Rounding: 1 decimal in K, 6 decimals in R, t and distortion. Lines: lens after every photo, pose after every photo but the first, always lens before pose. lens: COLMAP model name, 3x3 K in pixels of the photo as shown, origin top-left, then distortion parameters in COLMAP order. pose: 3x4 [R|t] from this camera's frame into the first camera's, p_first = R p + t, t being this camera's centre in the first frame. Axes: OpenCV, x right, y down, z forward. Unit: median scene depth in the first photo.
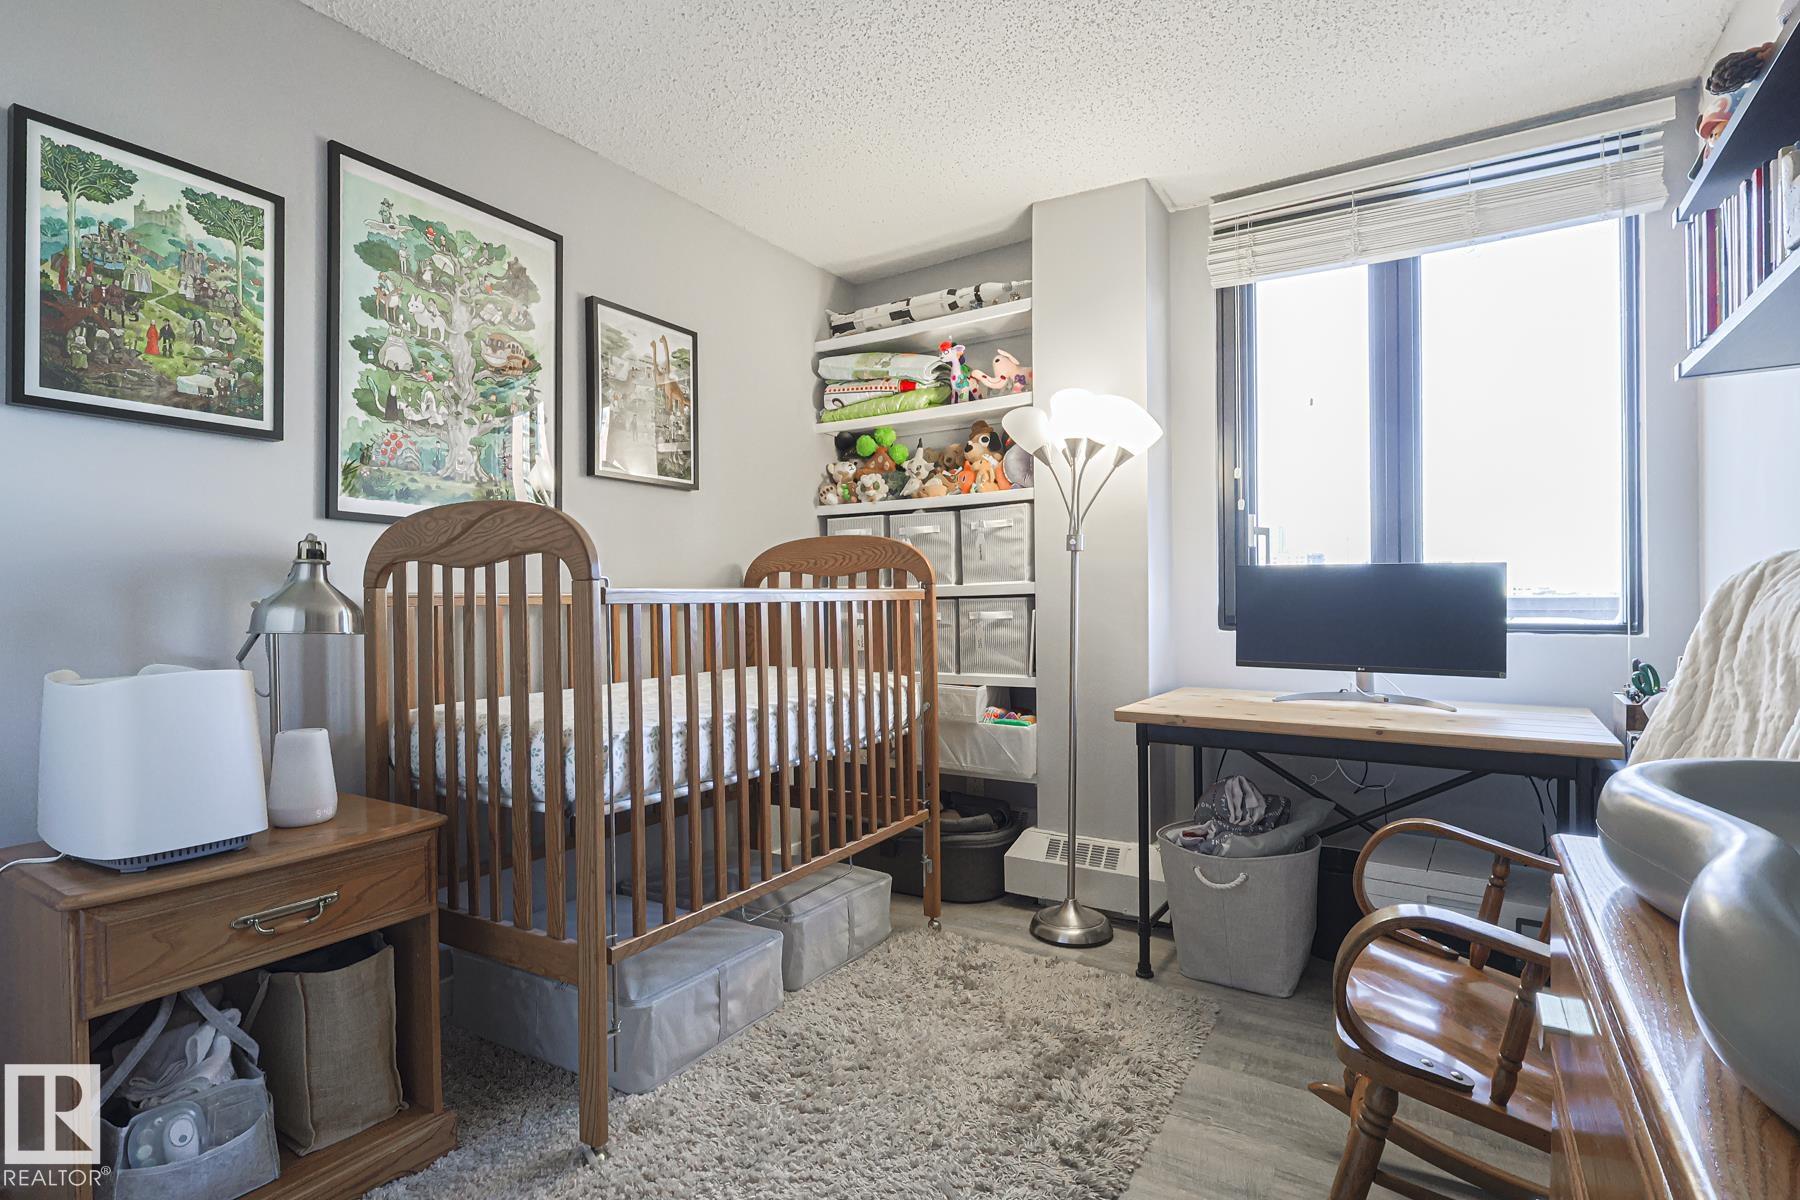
lens RADIAL K [[883.1, 0, 898.7], [0, 883.1, 598.6], [0, 0, 1]] dist [-0.002746, 0.002543]
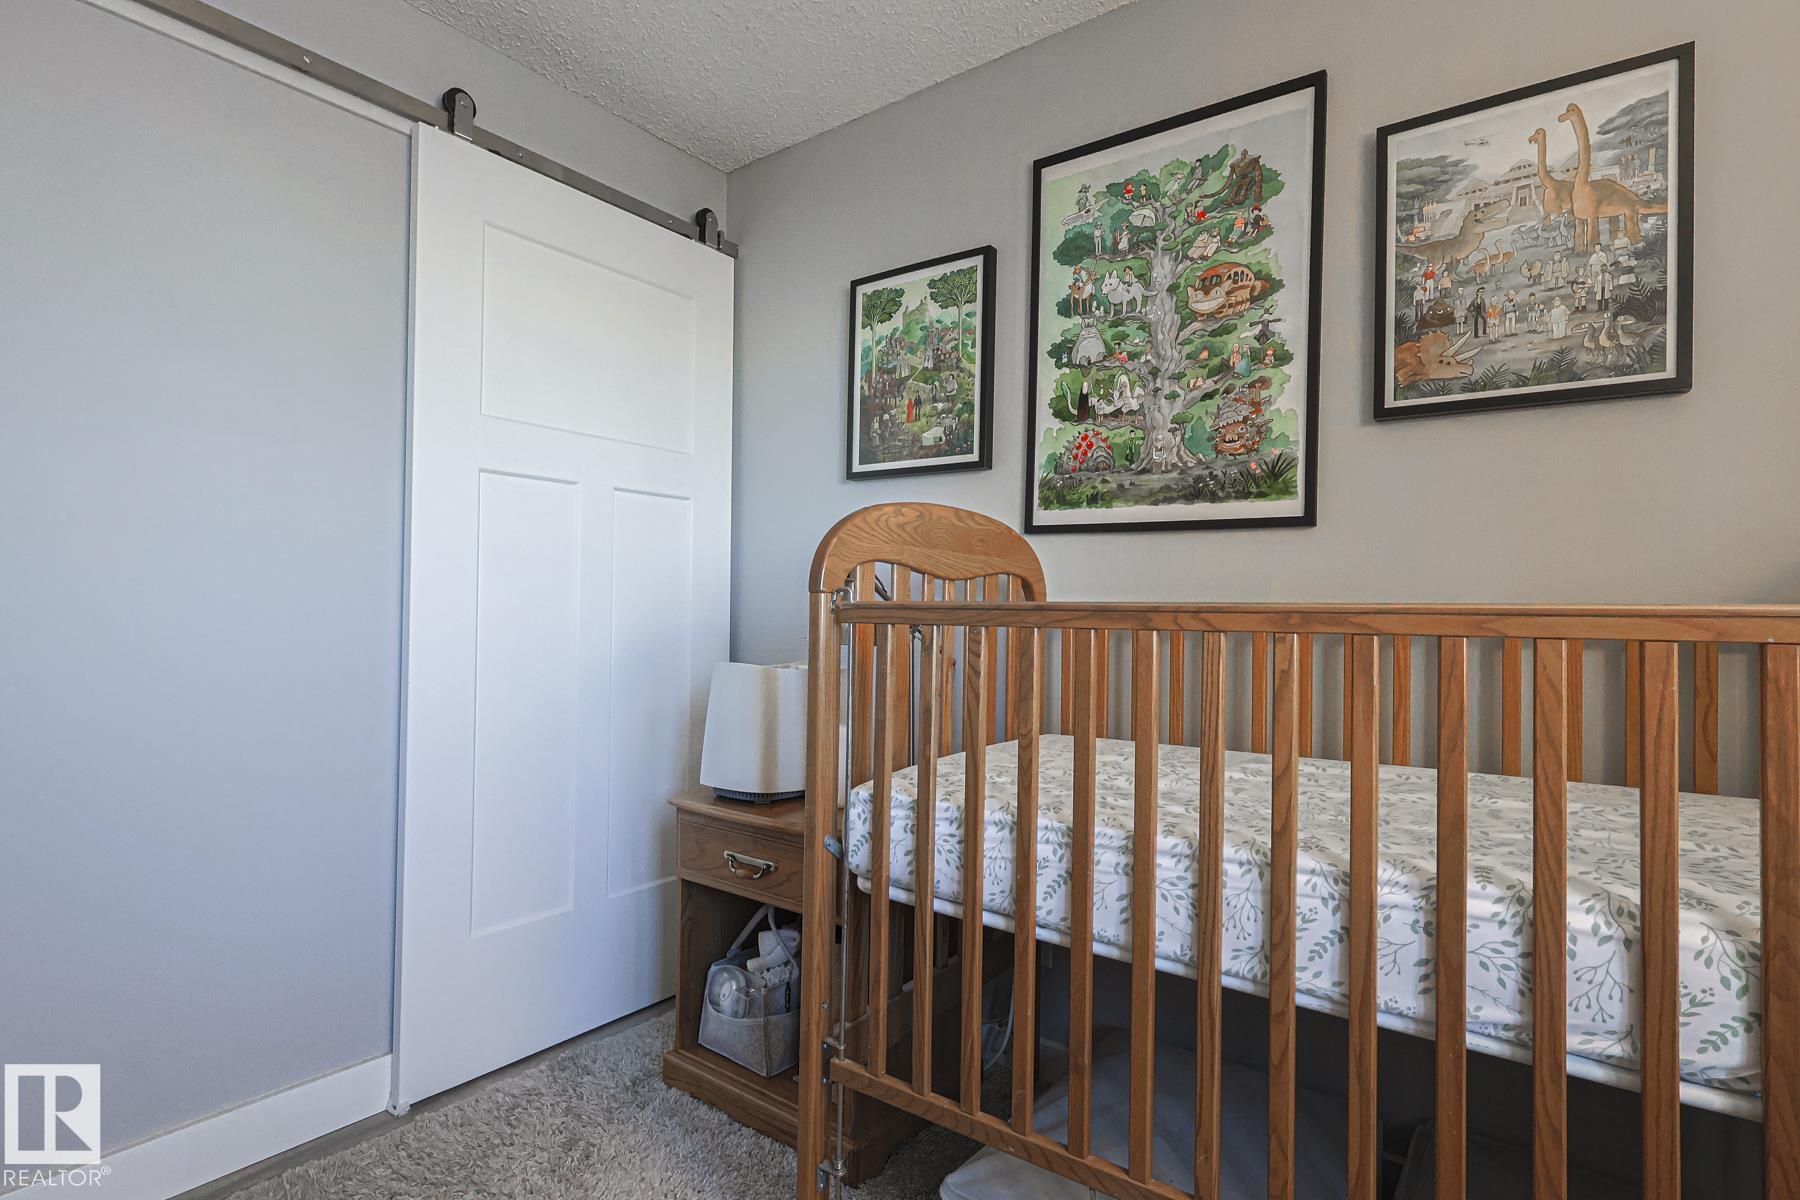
lens RADIAL K [[883.1, 0, 901.3], [0, 883.1, 600.1], [0, 0, 1]] dist [-0.002746, 0.002543]
pose [[-0.076165, -0.005625, -0.997079, 0.354554], [-0.013505, 0.999898, -0.004609, -0.007946], [0.997004, 0.013114, -0.076233, 0.875424]]
